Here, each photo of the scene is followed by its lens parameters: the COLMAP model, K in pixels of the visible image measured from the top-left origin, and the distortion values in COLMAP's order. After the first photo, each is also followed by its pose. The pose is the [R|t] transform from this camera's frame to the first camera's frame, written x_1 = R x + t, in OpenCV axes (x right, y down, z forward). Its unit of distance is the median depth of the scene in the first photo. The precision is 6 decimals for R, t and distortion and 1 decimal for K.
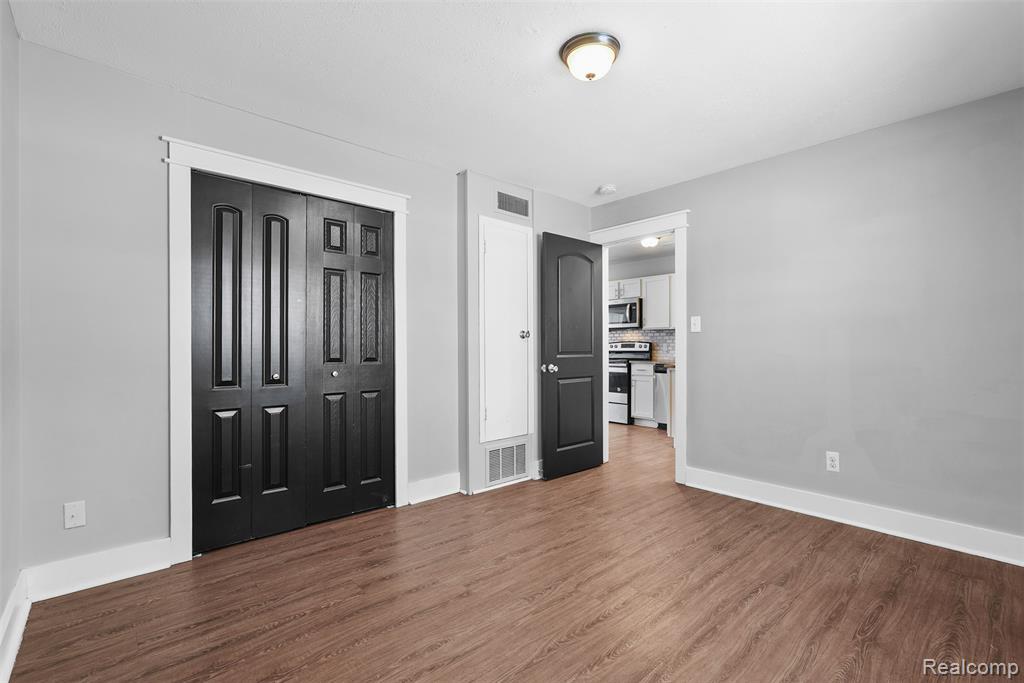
lens RADIAL K [[454.4, 0, 511.1], [0, 454.4, 341.0], [0, 0, 1]] dist [-0.011850, 0.004514]
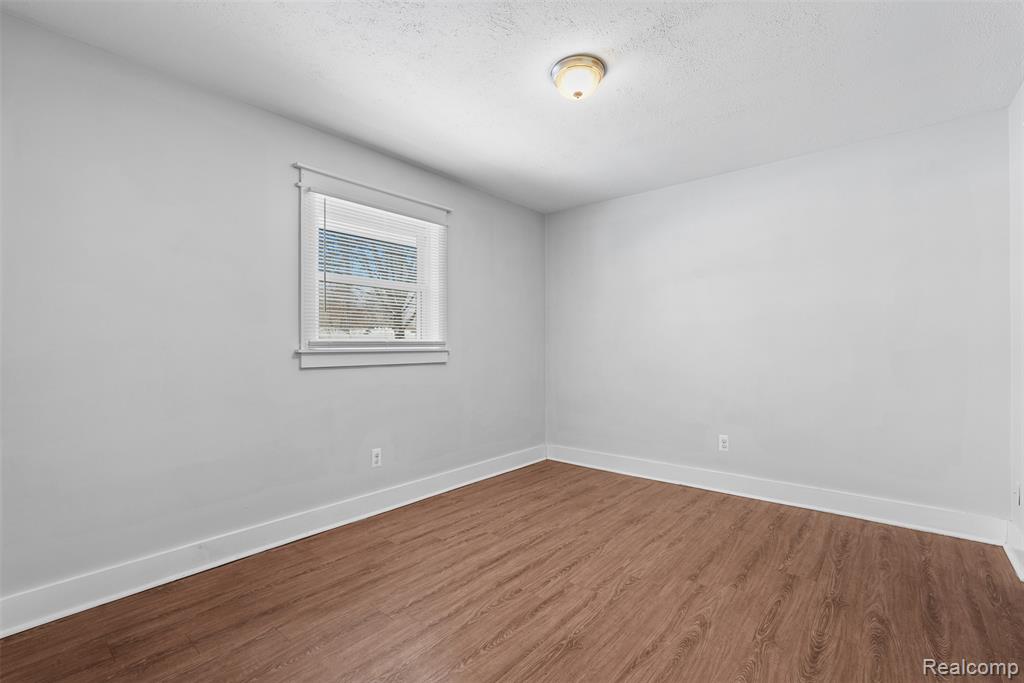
lens RADIAL K [[454.4, 0, 512.5], [0, 454.4, 345.2], [0, 0, 1]] dist [-0.011850, 0.004514]
pose [[-0.989517, 0.001974, -0.144402, 0.479041], [0.003998, 0.999898, -0.013731, 0.021764], [0.144361, -0.014165, -0.989424, 2.017090]]
